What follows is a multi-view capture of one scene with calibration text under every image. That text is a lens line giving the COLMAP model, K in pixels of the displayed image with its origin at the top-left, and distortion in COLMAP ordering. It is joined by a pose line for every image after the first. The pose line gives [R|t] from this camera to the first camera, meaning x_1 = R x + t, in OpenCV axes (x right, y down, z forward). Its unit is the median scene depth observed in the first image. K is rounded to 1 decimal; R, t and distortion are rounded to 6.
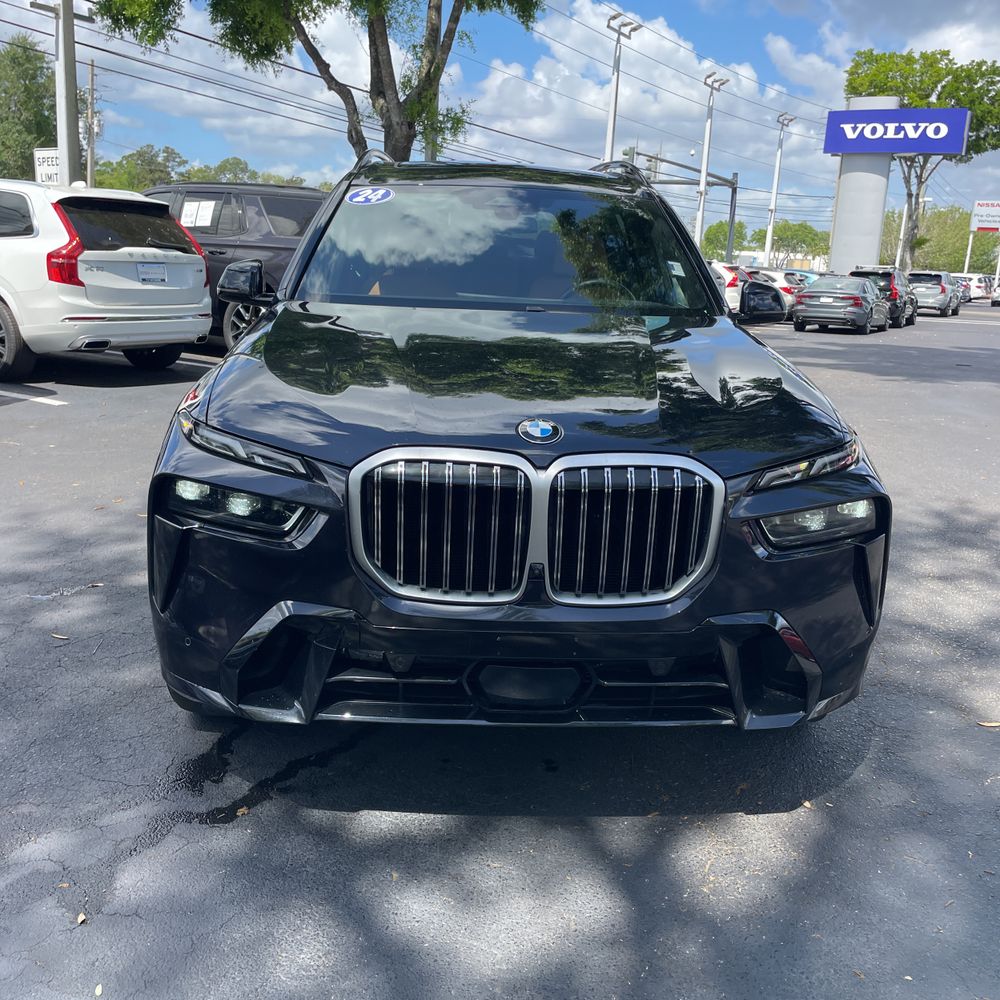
lens RADIAL K [[1024.0, 0, 512.8], [0, 1024.0, 487.8], [0, 0, 1]] dist [0.102784, -0.143255]
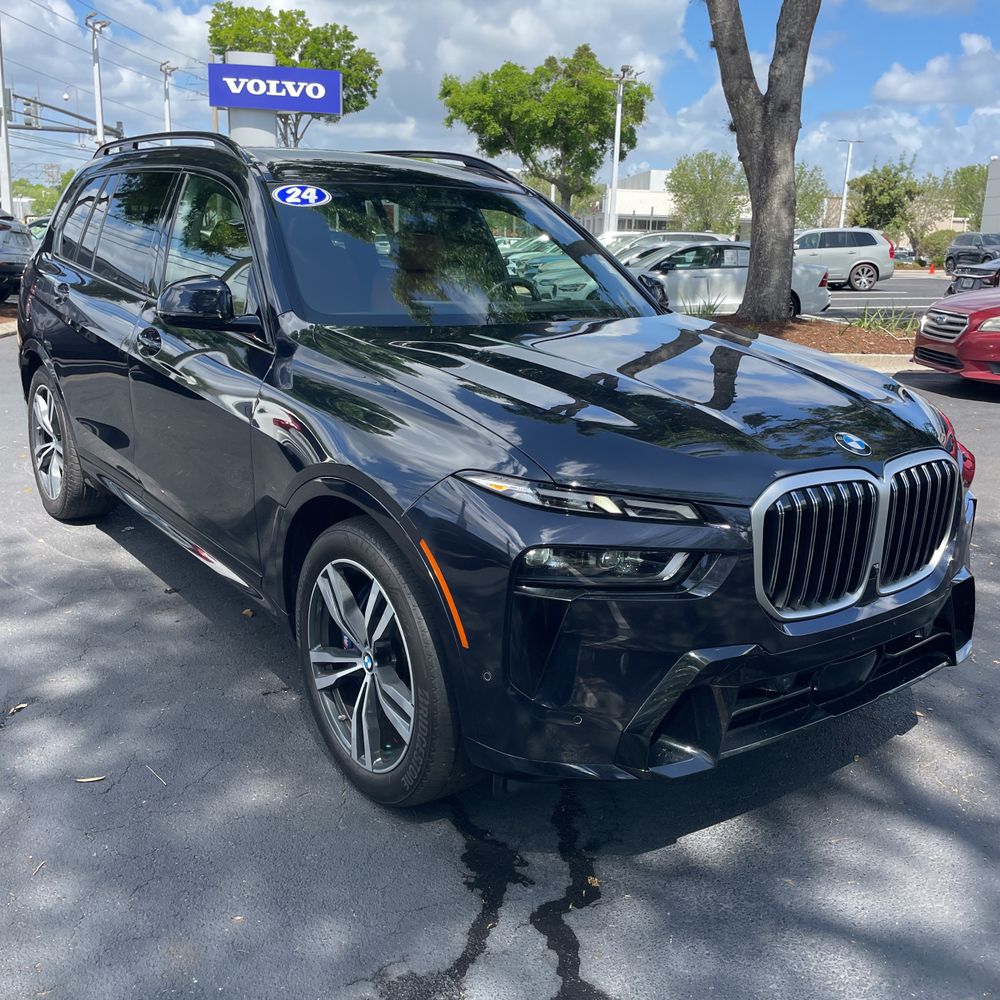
lens RADIAL K [[1012.2, 0, 517.7], [0, 1012.2, 491.5], [0, 0, 1]] dist [0.108364, -0.162355]
pose [[0.828302, -0.157606, 0.537658, -0.116844], [0.130267, 0.987496, 0.088783, -0.020099], [-0.544928, -0.003500, 0.838476, 0.039266]]
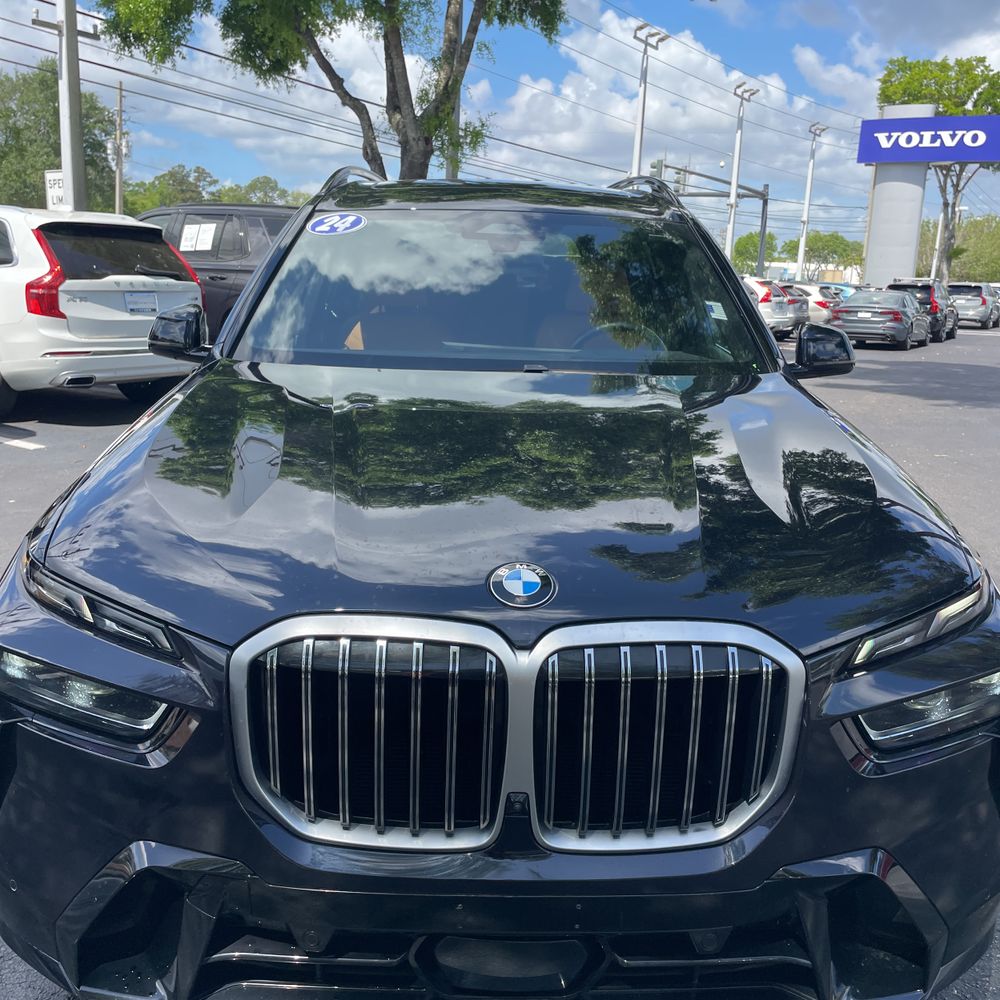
lens RADIAL K [[1024.0, 0, 512.8], [0, 1024.0, 487.8], [0, 0, 1]] dist [0.102784, -0.143255]
pose [[0.999564, -0.005418, -0.029012, 0.005430], [0.005045, 0.999904, -0.012939, -0.014898], [0.029079, 0.012787, 0.999495, 0.045462]]
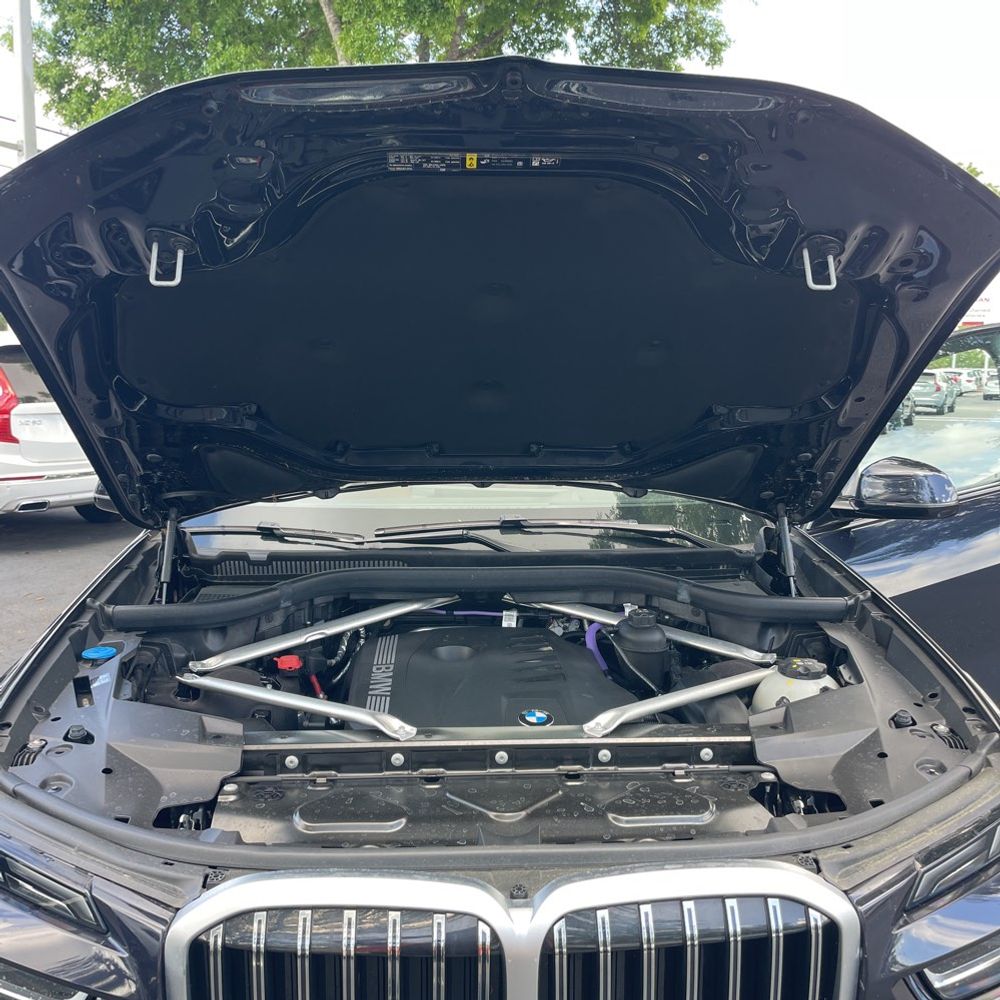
lens RADIAL K [[1024.0, 0, 512.8], [0, 1024.0, 487.8], [0, 0, 1]] dist [0.102784, -0.143255]
pose [[0.999302, -0.037185, 0.003697, 0.003838], [0.037368, 0.994160, -0.101241, -0.024583], [0.000090, 0.101309, 0.994855, 0.057635]]
